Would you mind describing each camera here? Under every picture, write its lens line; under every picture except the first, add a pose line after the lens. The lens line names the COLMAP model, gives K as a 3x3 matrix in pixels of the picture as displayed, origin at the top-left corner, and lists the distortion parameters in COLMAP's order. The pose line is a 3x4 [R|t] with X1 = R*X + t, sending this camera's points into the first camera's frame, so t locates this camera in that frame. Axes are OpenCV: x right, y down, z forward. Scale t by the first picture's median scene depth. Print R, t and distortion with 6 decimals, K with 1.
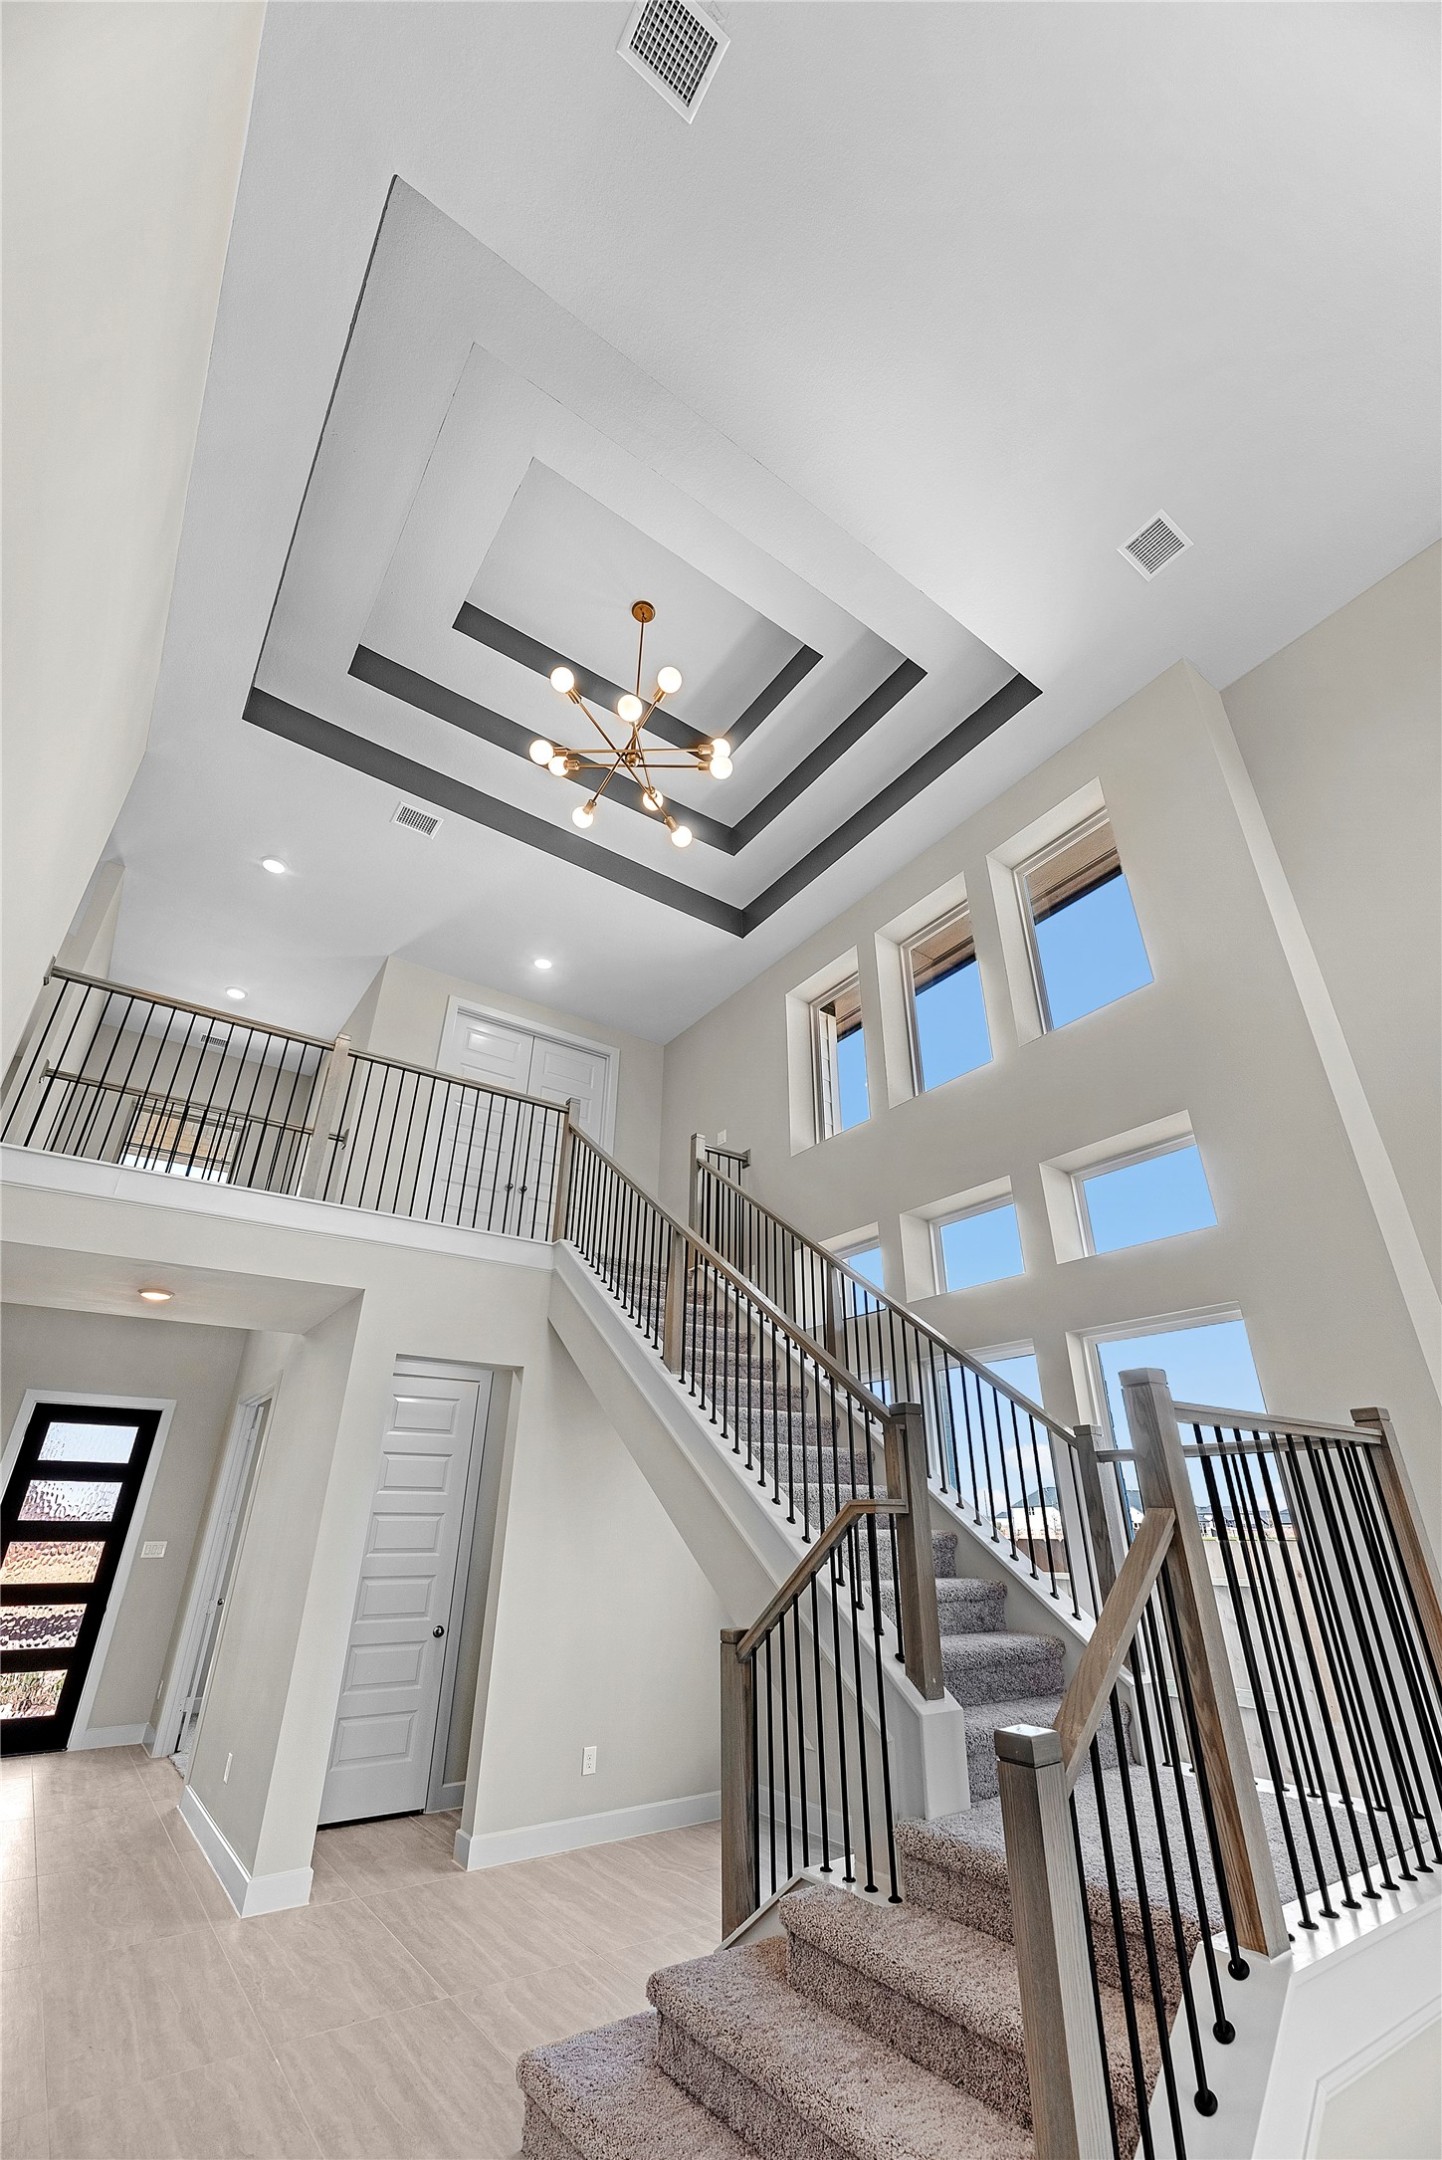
lens RADIAL K [[883.1, 0, 737.0], [0, 883.1, 1087.2], [0, 0, 1]] dist [-0.000839, -0.000919]
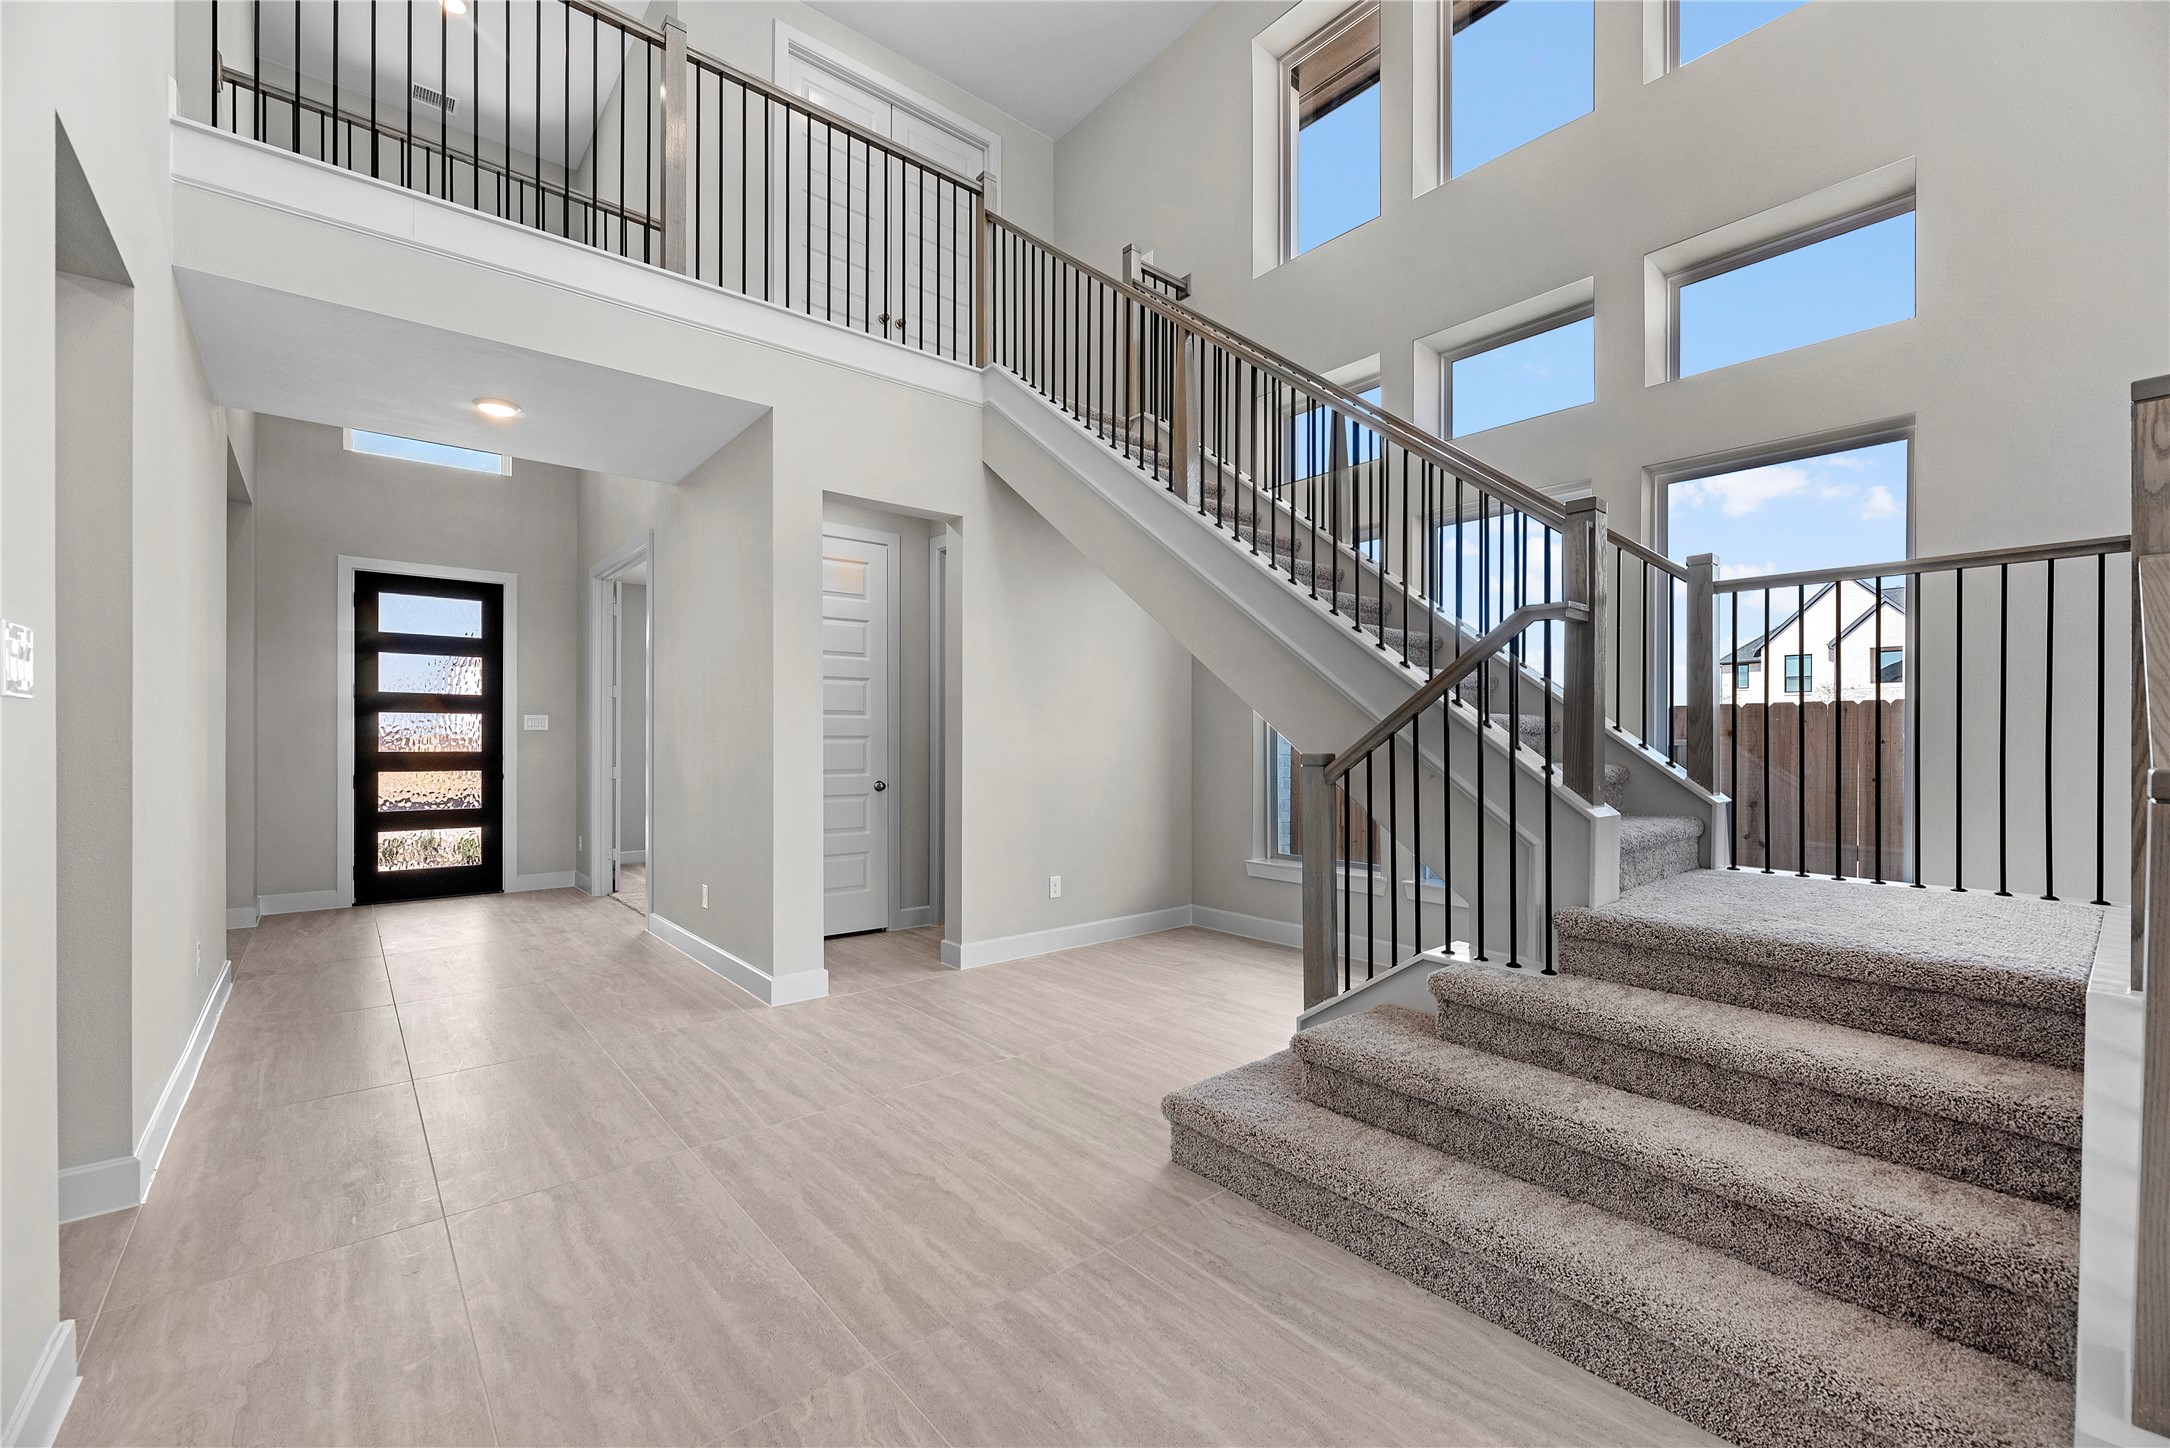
lens RADIAL K [[887.2, 0, 1086.3], [0, 887.2, 746.6], [0, 0, 1]] dist [-0.000839, -0.000919]
pose [[0.996977, 0.000401, 0.077701, -0.252799], [-0.035811, 0.889821, 0.454902, 0.158551], [-0.068958, -0.456309, 0.887145, 0.162893]]
